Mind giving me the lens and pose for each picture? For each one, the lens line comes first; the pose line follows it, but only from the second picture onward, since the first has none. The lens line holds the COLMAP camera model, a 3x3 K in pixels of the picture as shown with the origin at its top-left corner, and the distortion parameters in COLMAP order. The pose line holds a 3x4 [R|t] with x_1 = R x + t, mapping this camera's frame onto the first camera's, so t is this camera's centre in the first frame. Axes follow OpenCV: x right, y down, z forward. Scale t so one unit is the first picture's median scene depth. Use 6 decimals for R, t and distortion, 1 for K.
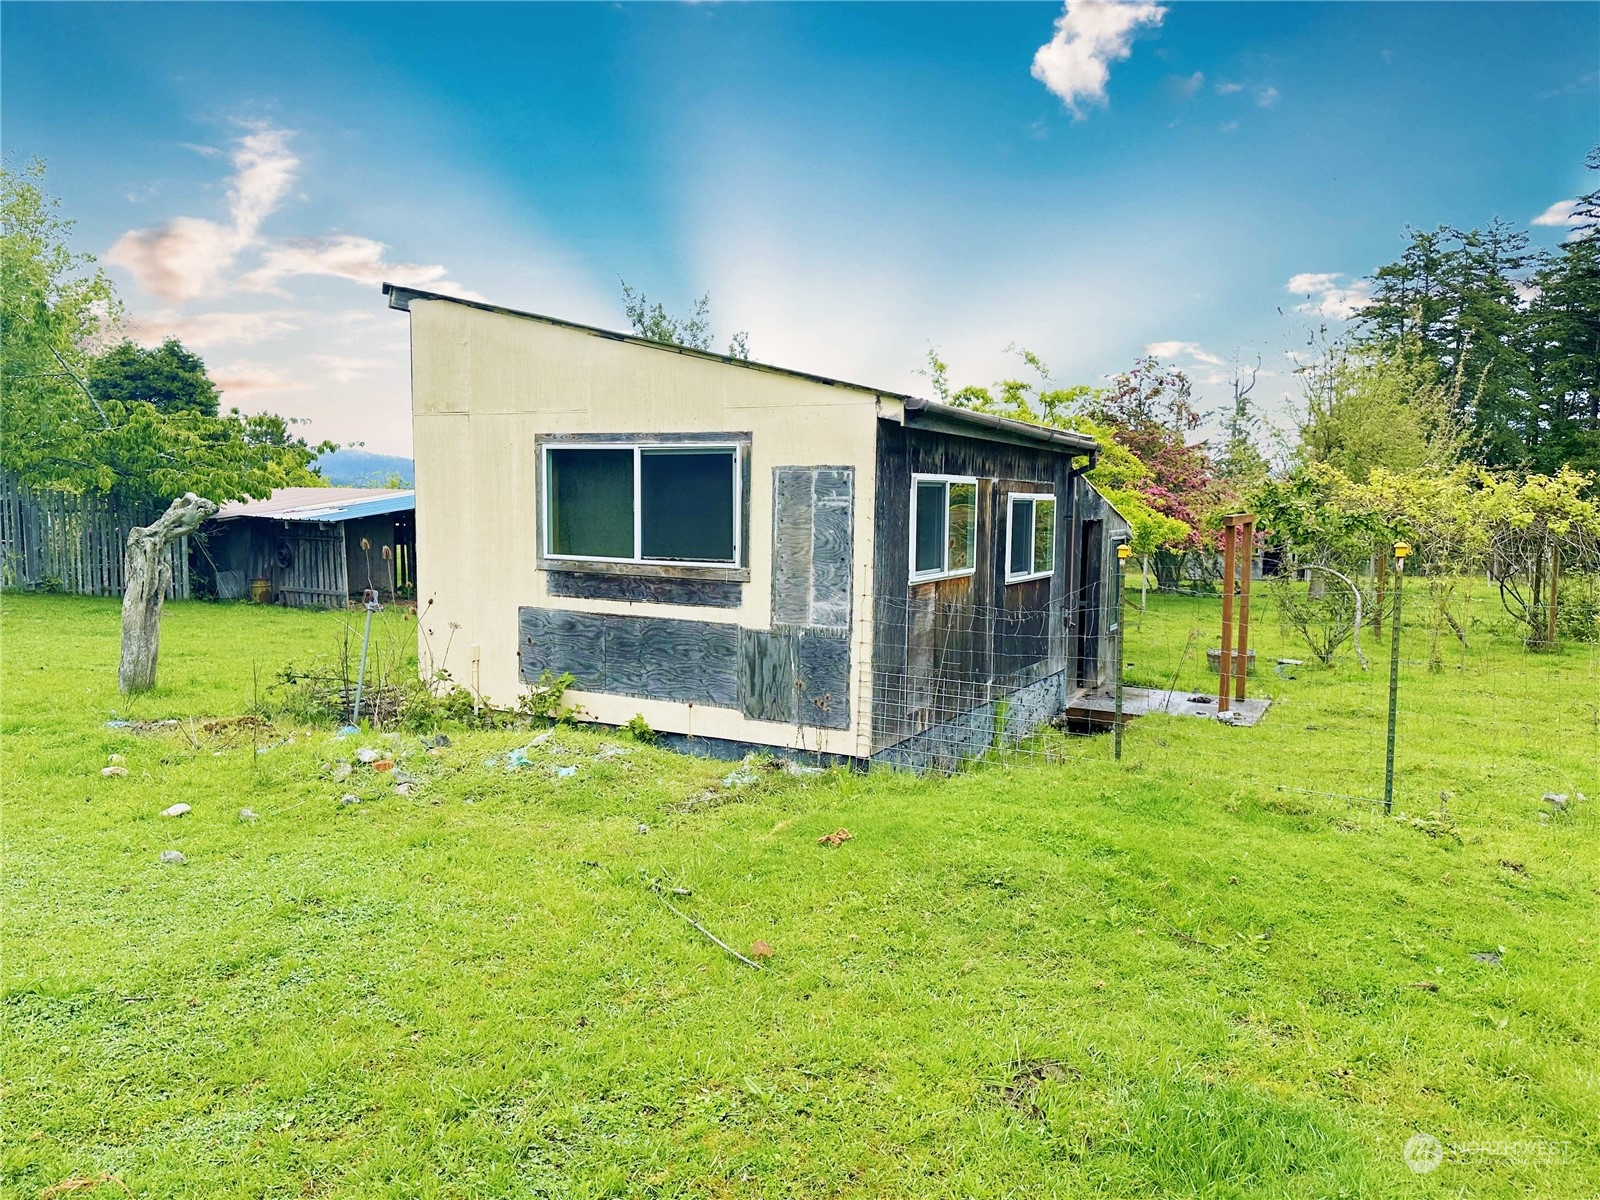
lens RADIAL K [[1121.8, 0, 800.2], [0, 1121.8, 600.9], [0, 0, 1]] dist [0.000429, 0.000007]
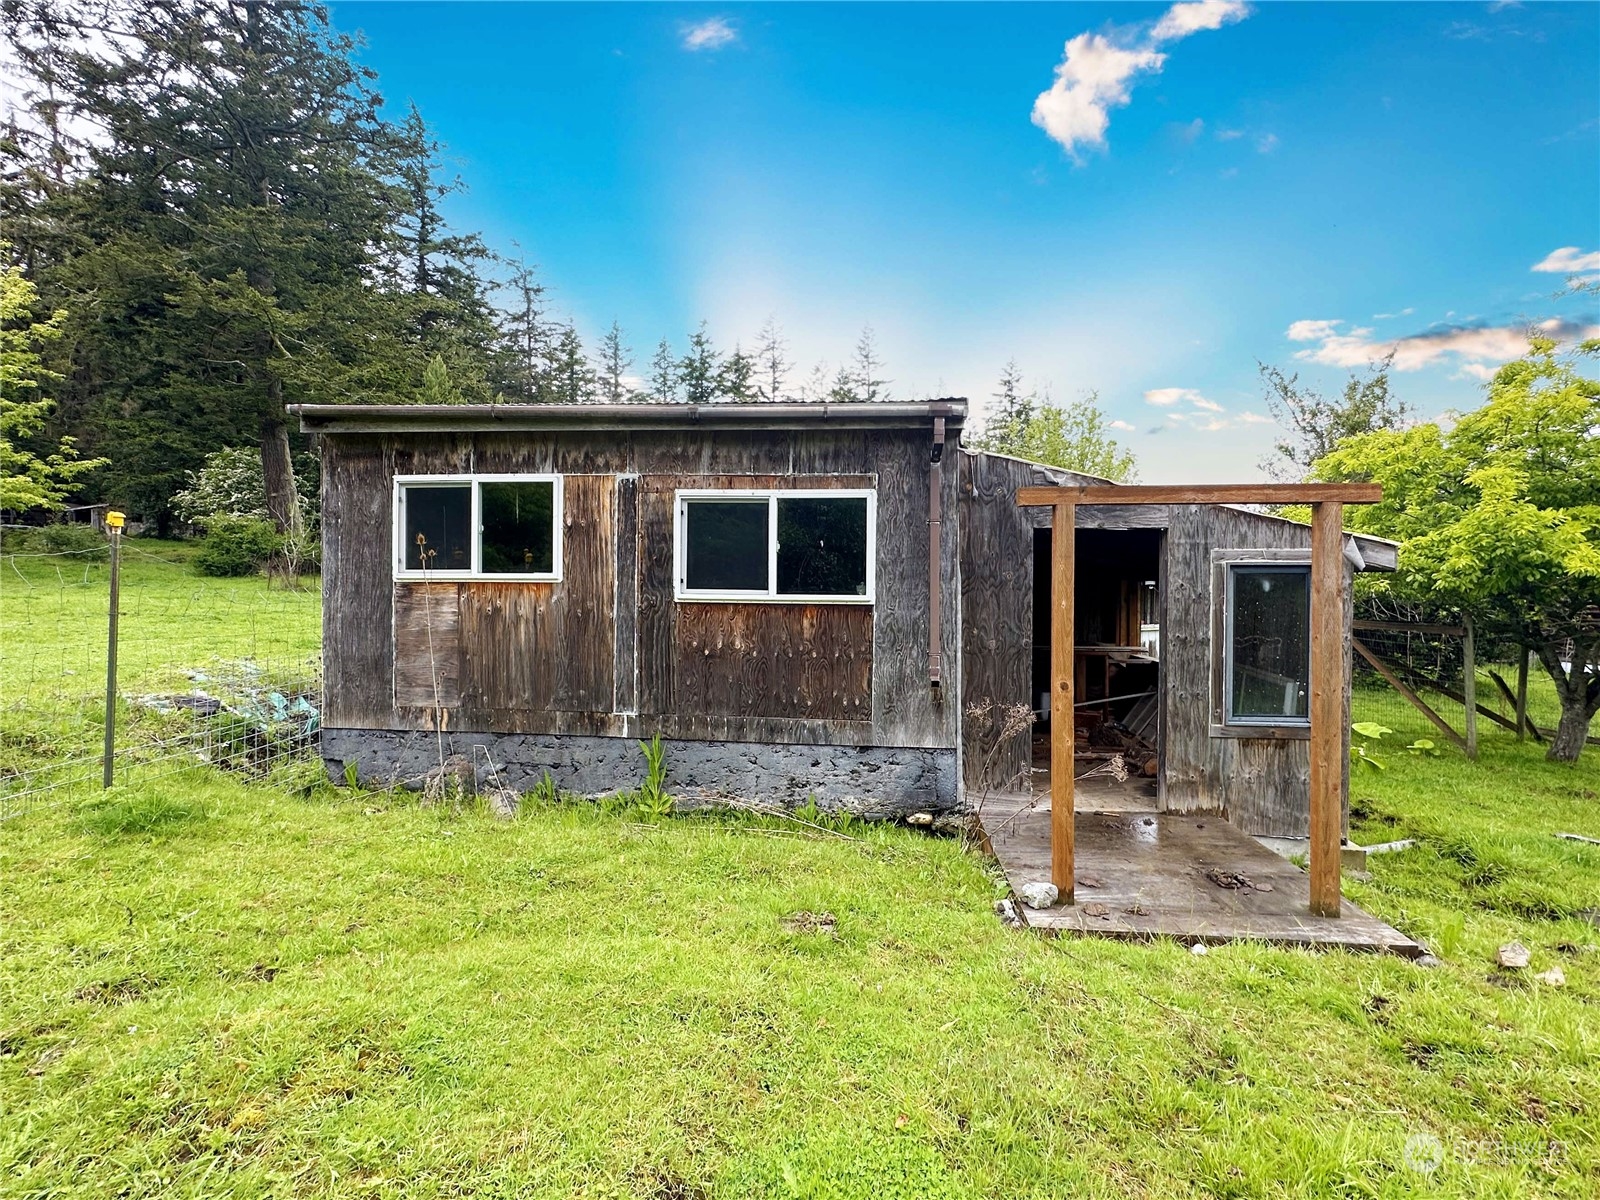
lens RADIAL K [[745.8, 0, 800.3], [0, 745.8, 595.9], [0, 0, 1]] dist [0.000407, 0.000004]
pose [[0.398955, -0.000142, -0.916970, 0.838679], [-0.086858, 0.995498, -0.037944, -0.007054], [0.912848, 0.094784, 0.397147, 1.012150]]
